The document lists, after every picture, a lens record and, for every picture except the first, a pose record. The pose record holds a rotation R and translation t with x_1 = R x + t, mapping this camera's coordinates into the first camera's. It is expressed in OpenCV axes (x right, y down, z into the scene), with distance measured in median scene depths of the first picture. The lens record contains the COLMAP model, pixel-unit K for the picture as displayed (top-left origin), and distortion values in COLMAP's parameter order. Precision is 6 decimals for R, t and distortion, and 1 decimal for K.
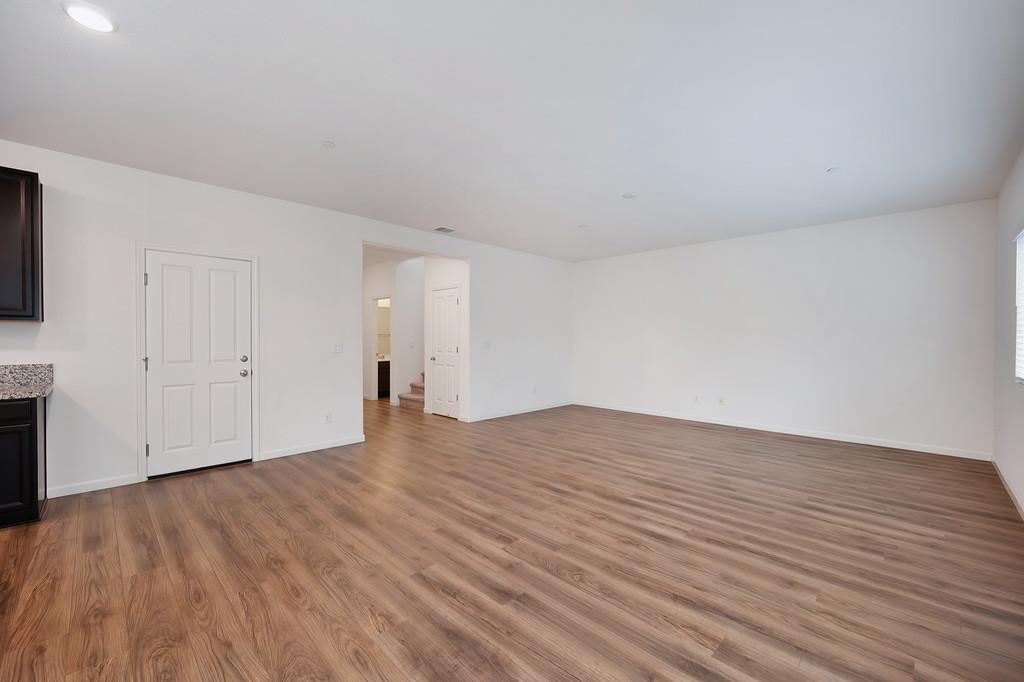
lens RADIAL K [[423.5, 0, 514.1], [0, 423.5, 339.4], [0, 0, 1]] dist [-0.001350, 0.000014]
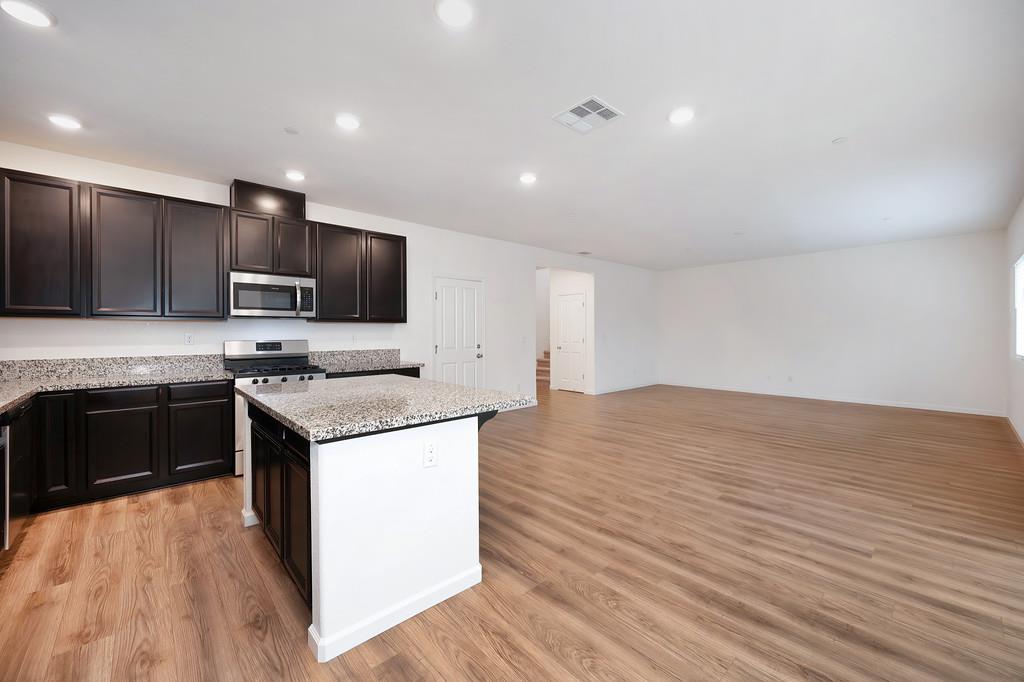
lens RADIAL K [[407.6, 0, 513.0], [0, 407.6, 333.2], [0, 0, 1]] dist [-0.001568, 0.000104]
pose [[0.998648, -0.006247, -0.051603, -0.603540], [0.006297, 0.999980, 0.000804, -0.001854], [0.051596, -0.001127, 0.998667, -0.614615]]
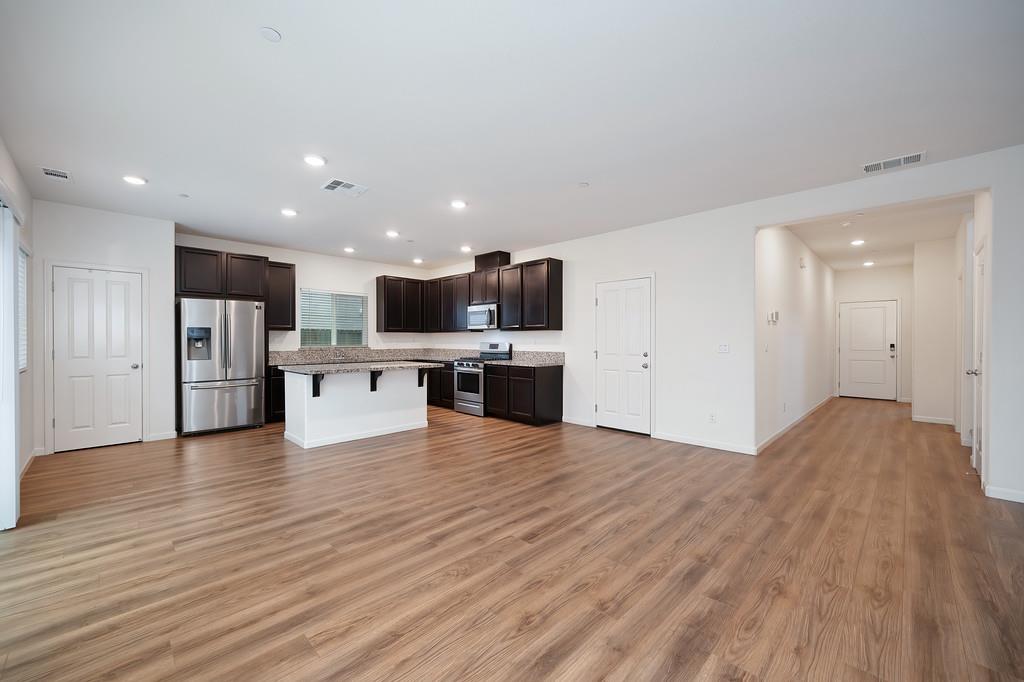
lens RADIAL K [[401.3, 0, 516.2], [0, 401.3, 341.8], [0, 0, 1]] dist [-0.001845, -0.000081]
pose [[0.007624, 0.004237, -0.999962, 0.789887], [-0.005318, 0.999977, 0.004196, 0.005158], [0.999957, 0.005286, 0.007647, 0.815811]]
